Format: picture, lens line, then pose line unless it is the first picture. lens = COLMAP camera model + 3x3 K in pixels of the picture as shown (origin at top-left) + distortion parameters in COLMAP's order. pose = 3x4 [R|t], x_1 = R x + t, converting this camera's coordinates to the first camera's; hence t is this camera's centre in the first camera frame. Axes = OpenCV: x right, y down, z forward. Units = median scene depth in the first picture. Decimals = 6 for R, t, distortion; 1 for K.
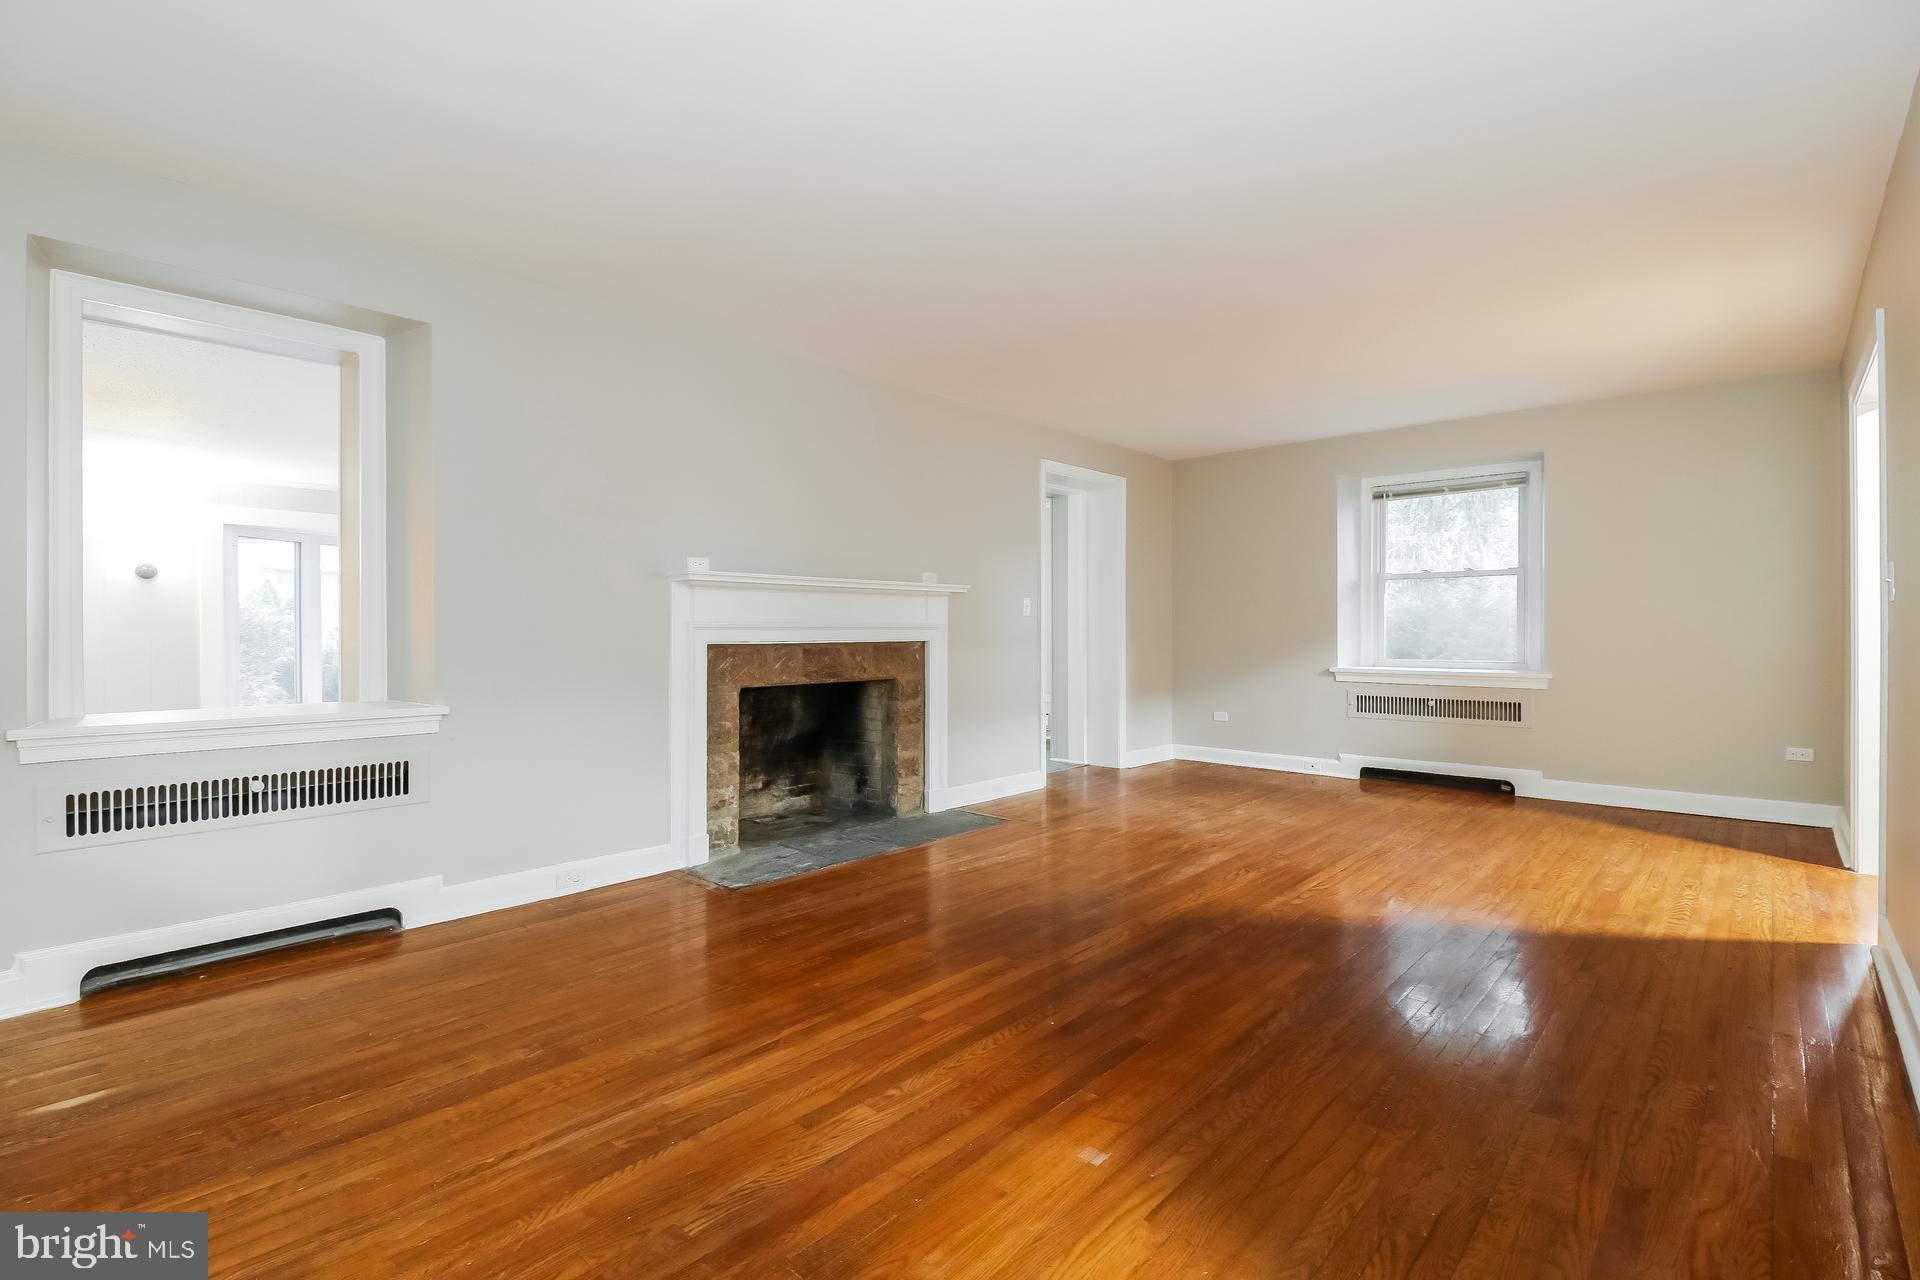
lens RADIAL K [[886.4, 0, 962.4], [0, 886.4, 630.3], [0, 0, 1]] dist [0.001562, -0.011897]
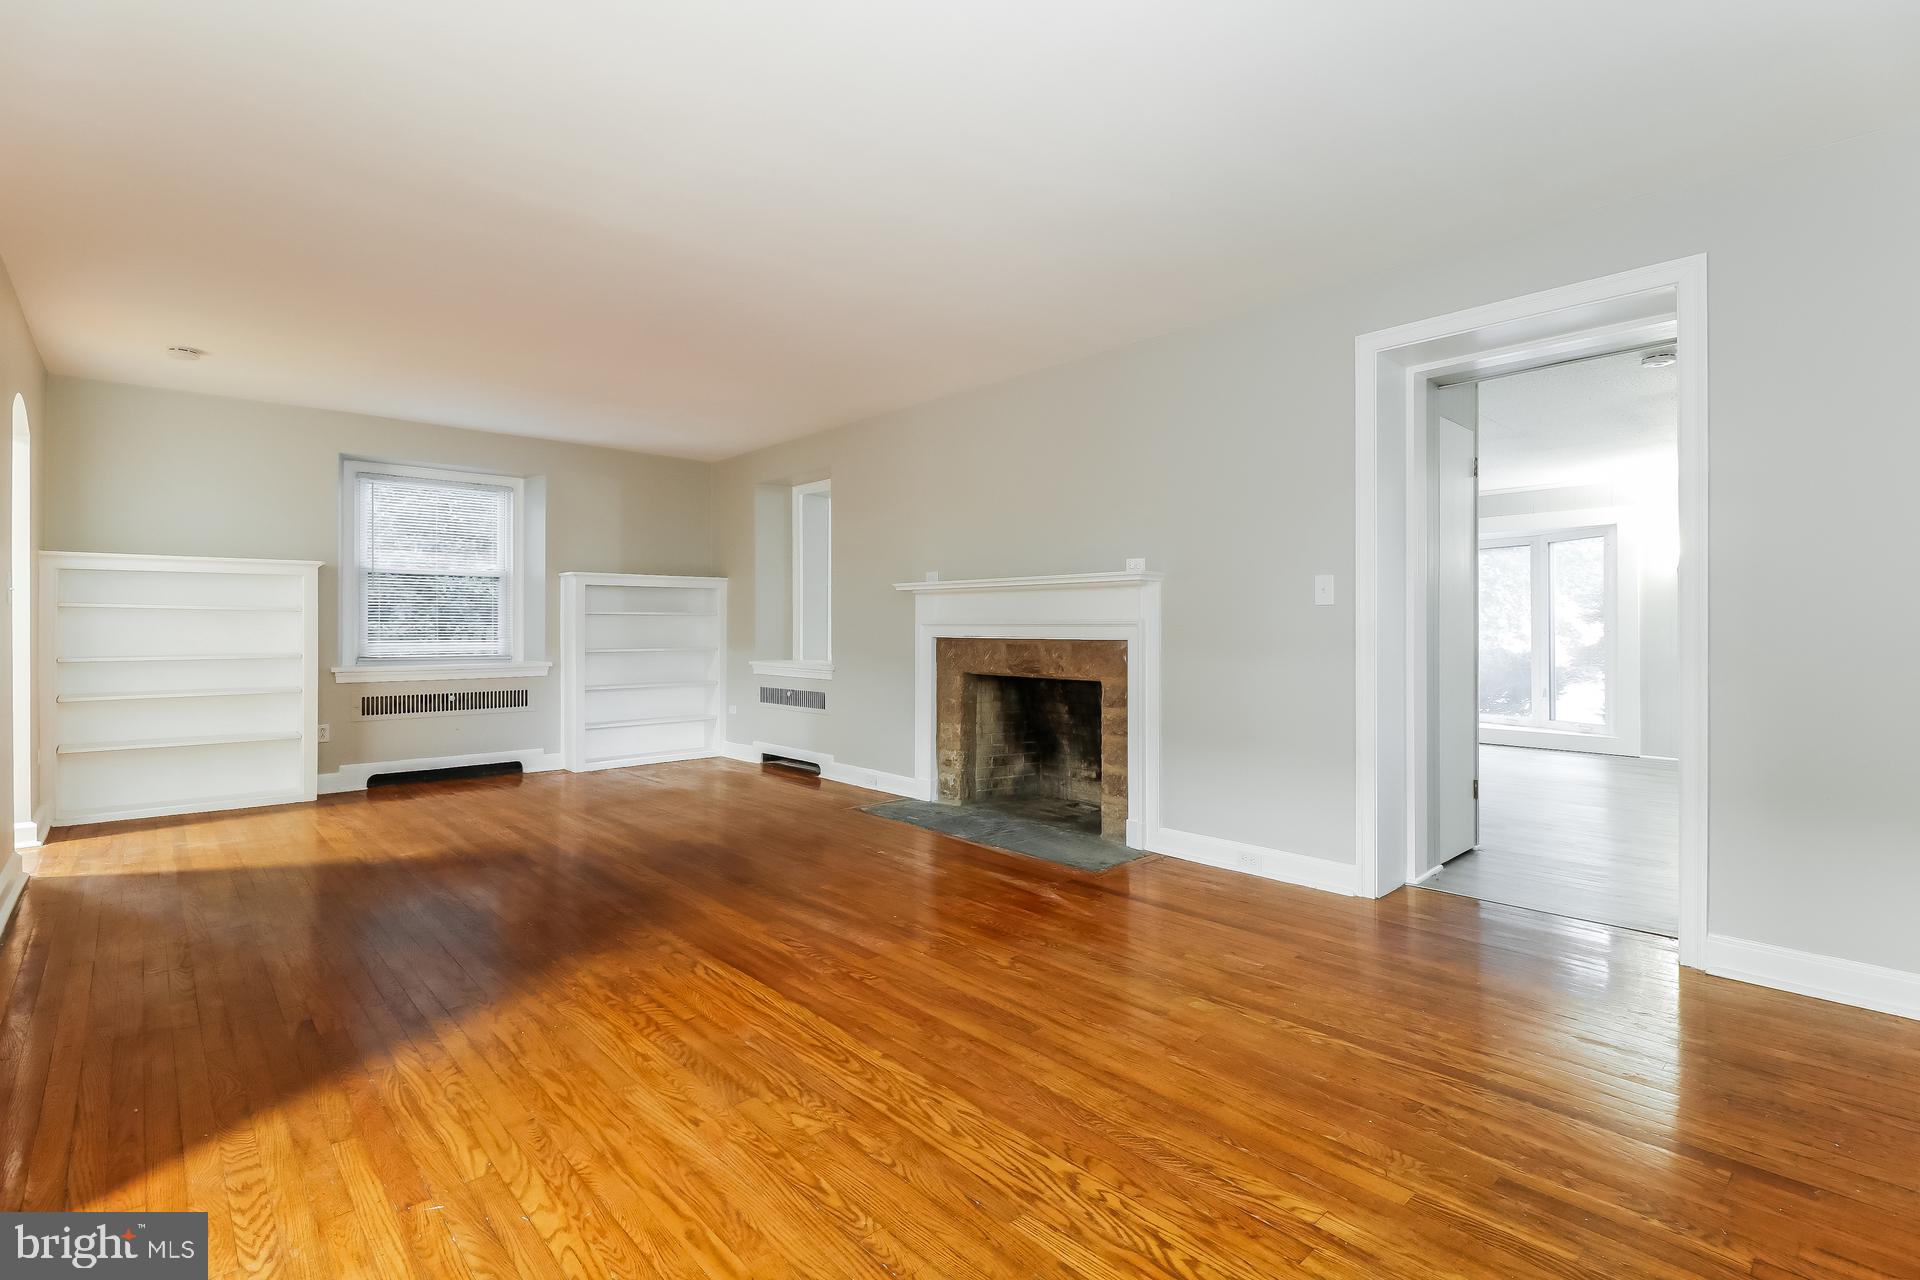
lens RADIAL K [[886.4, 0, 962.4], [0, 886.4, 630.3], [0, 0, 1]] dist [0.001562, -0.011897]
pose [[-0.090021, 0.006912, -0.995916, 0.983944], [-0.001580, 0.999974, 0.007083, -0.003412], [0.995939, 0.002211, -0.090008, 1.121139]]
